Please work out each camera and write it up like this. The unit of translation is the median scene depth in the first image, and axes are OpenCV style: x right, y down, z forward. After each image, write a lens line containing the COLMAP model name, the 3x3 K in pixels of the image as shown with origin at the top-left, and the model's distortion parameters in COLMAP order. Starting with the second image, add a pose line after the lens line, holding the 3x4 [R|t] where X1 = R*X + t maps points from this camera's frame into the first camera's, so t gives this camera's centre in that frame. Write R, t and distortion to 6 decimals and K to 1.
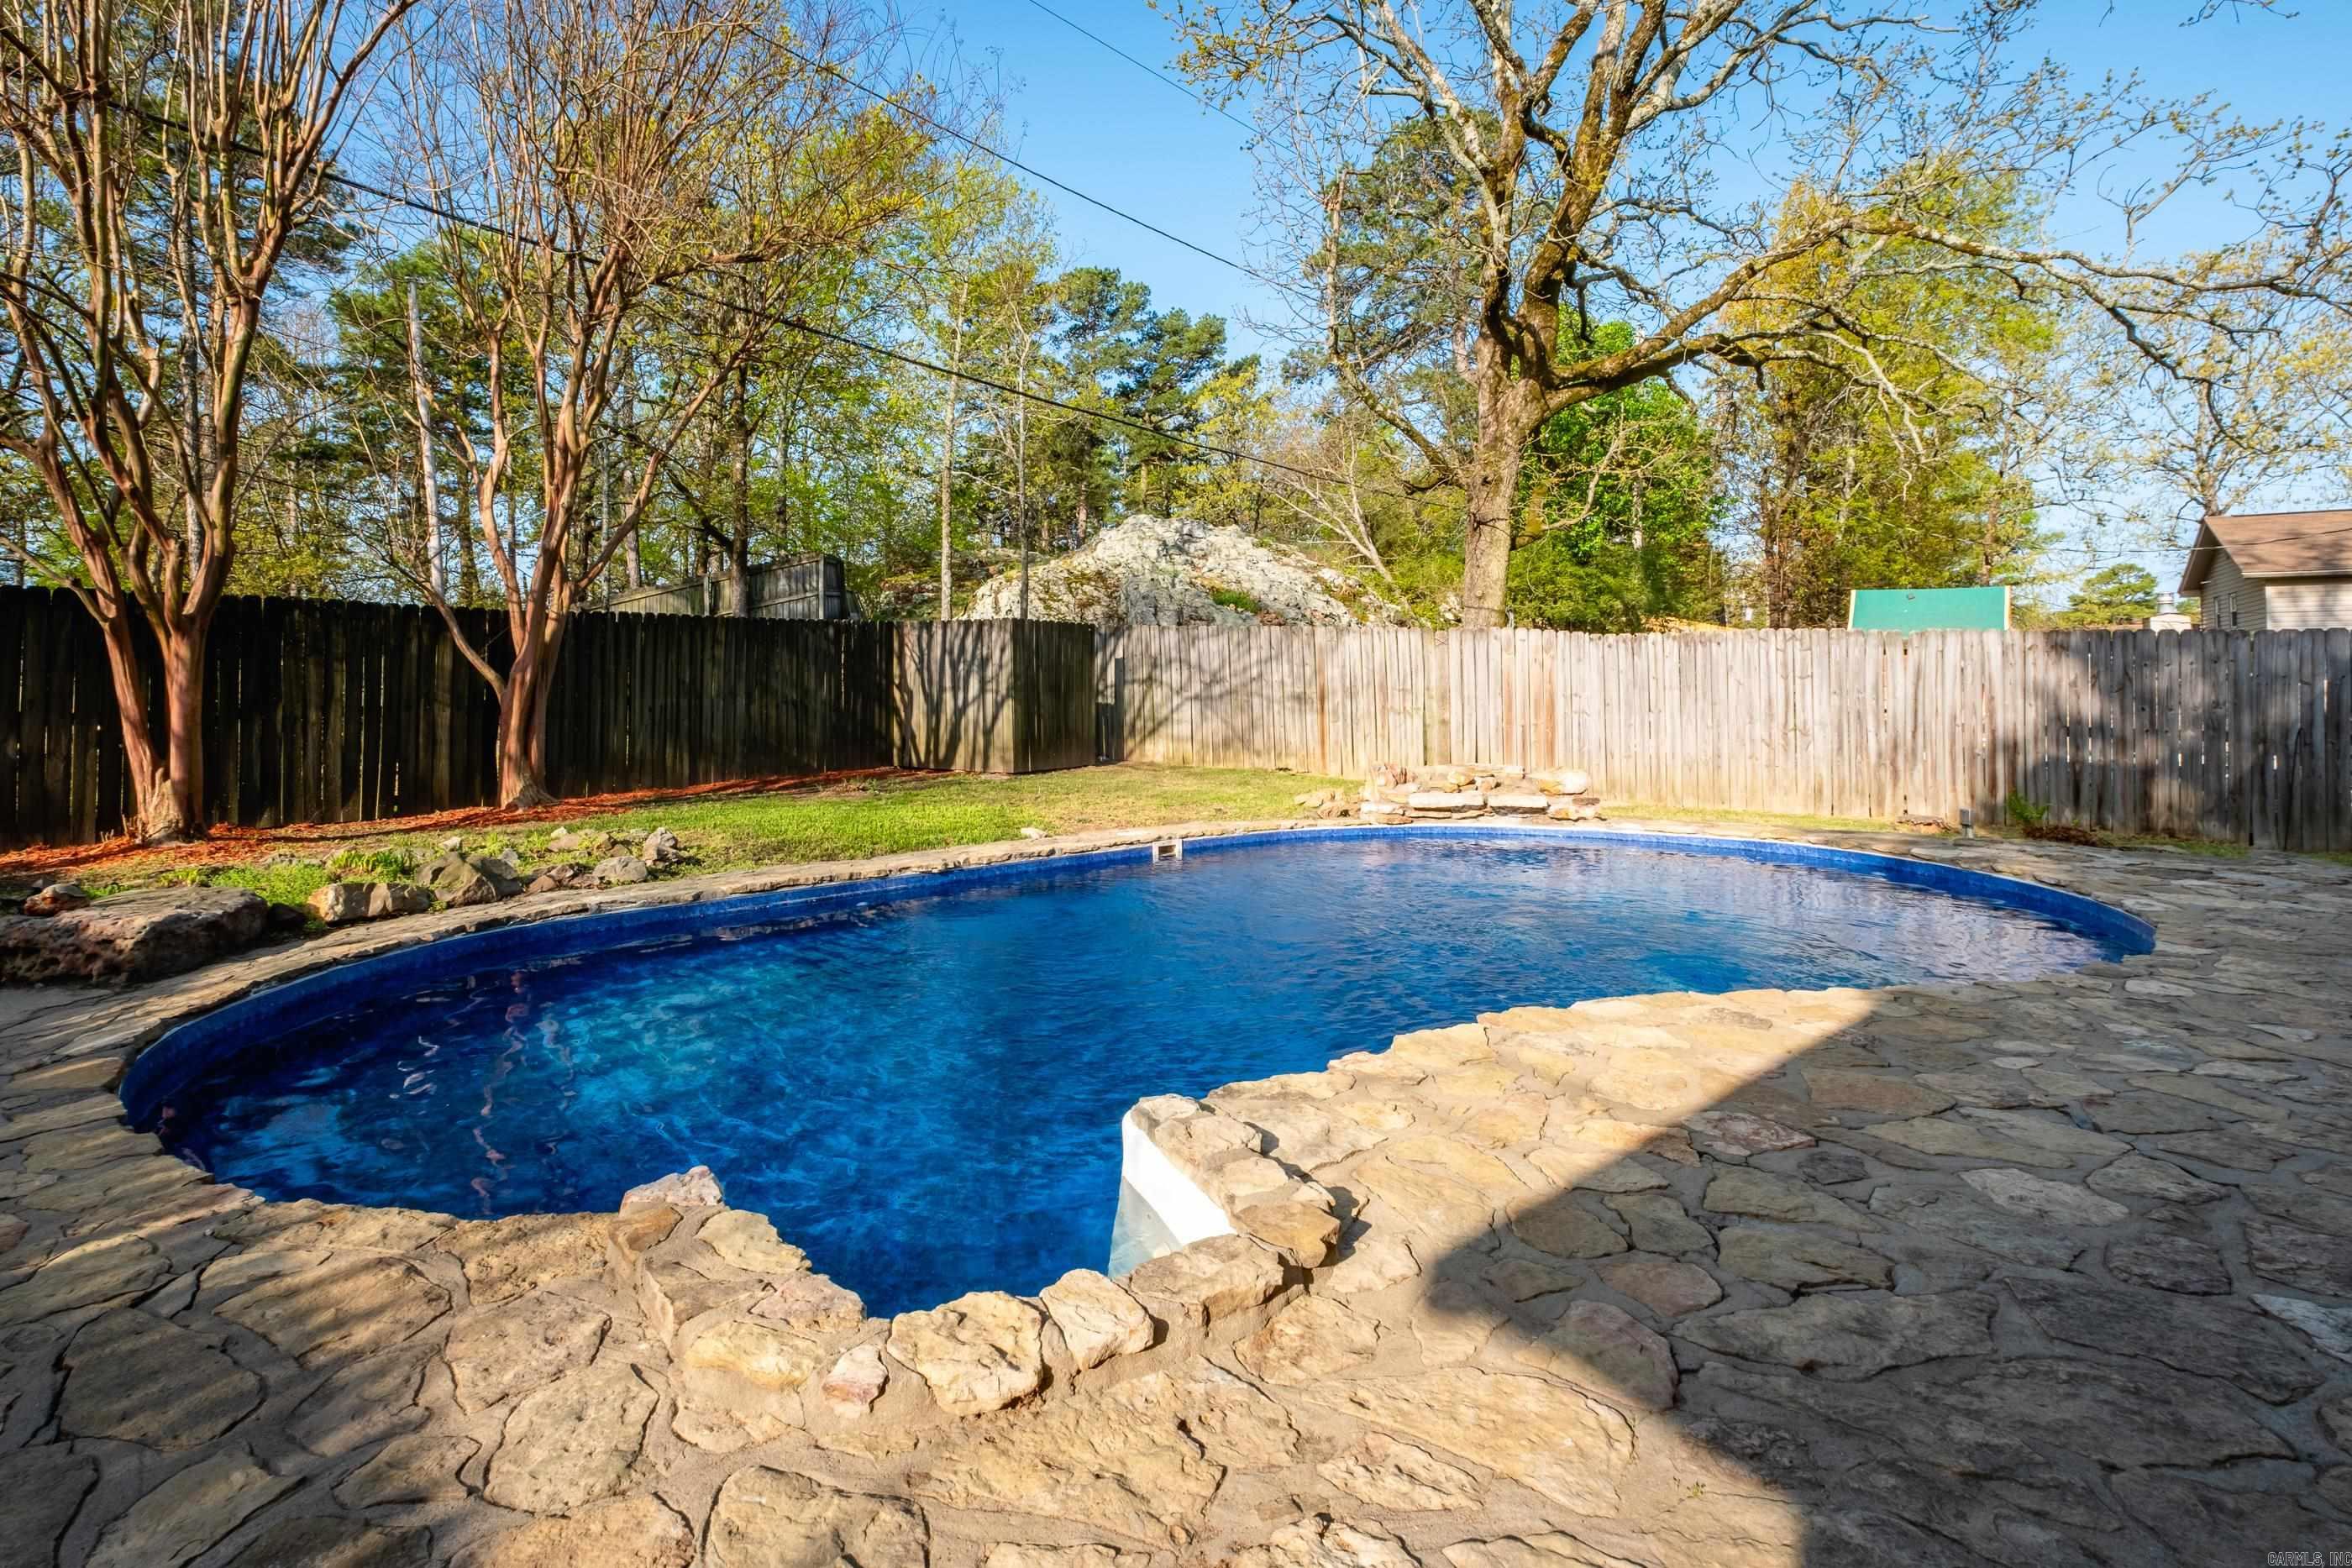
lens RADIAL K [[1085.5, 0, 1172.5], [0, 1085.5, 639.2], [0, 0, 1]] dist [0.002870, 0.000146]
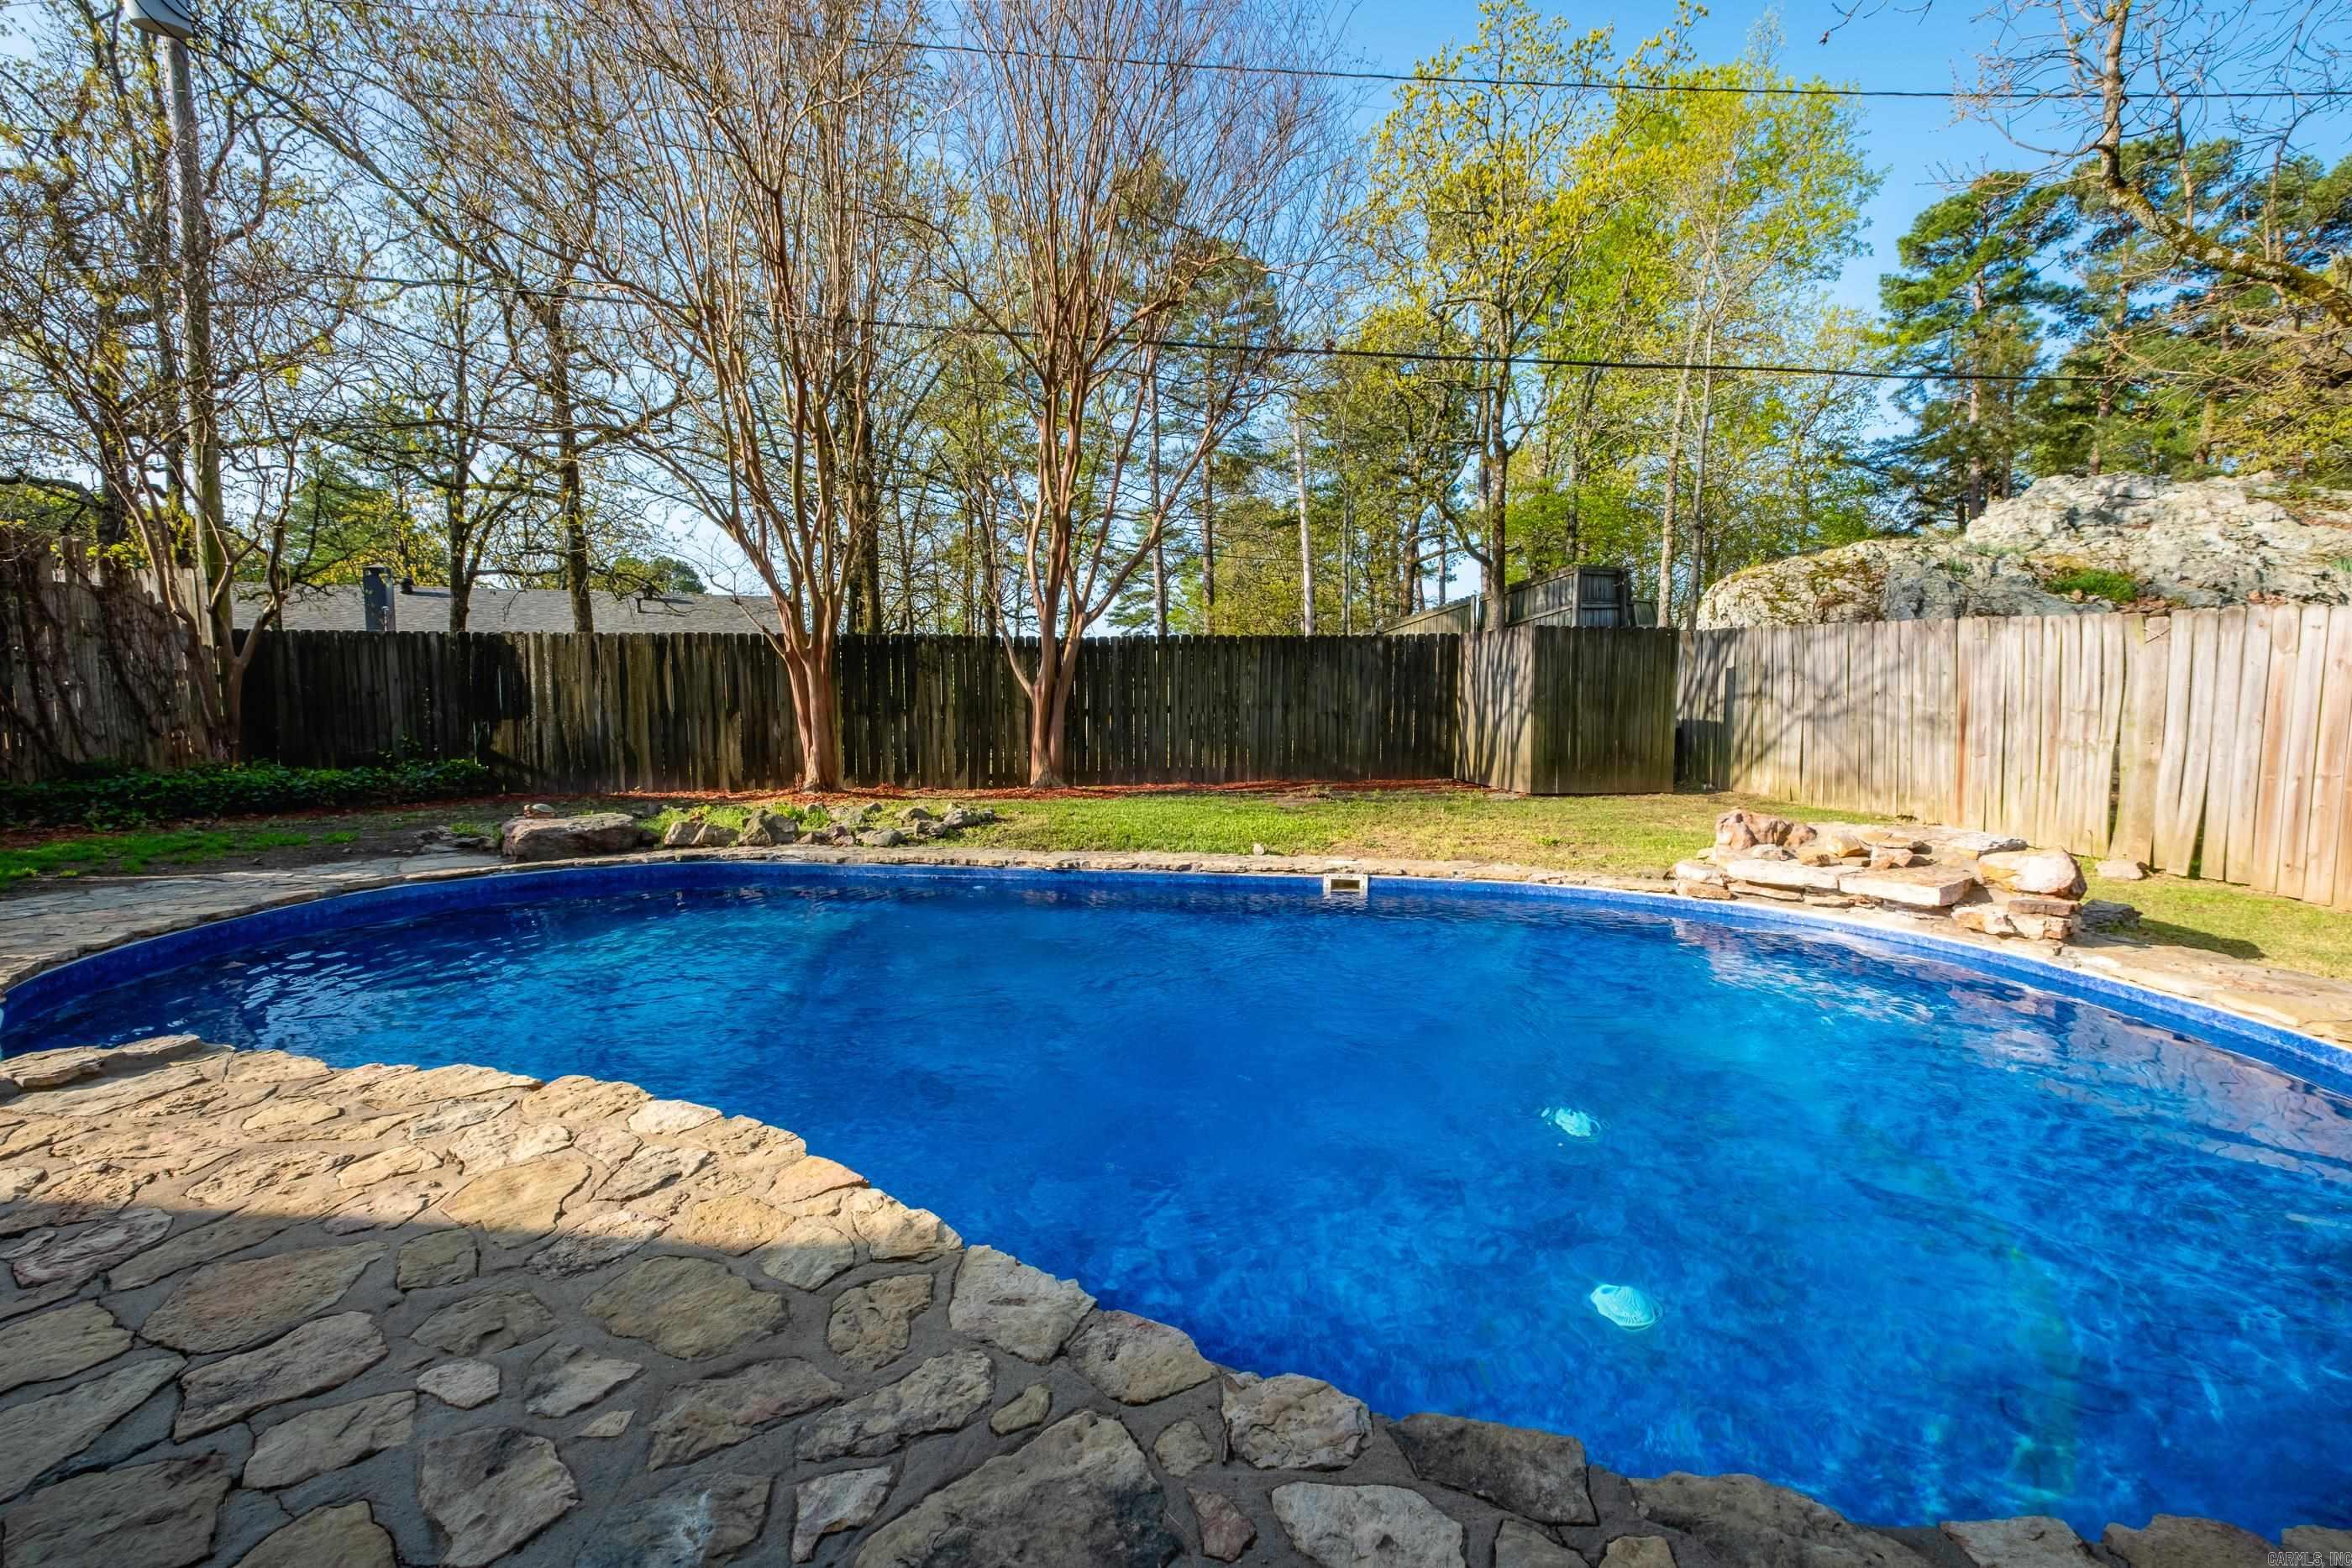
lens RADIAL K [[1022.0, 0, 1203.0], [0, 1022.0, 776.1], [0, 0, 1]] dist [0.003598, -0.000443]
pose [[0.695351, 0.064059, -0.715810, 0.272652], [0.021897, 0.993669, 0.110197, 0.005639], [0.718337, -0.092300, 0.689546, 0.184857]]
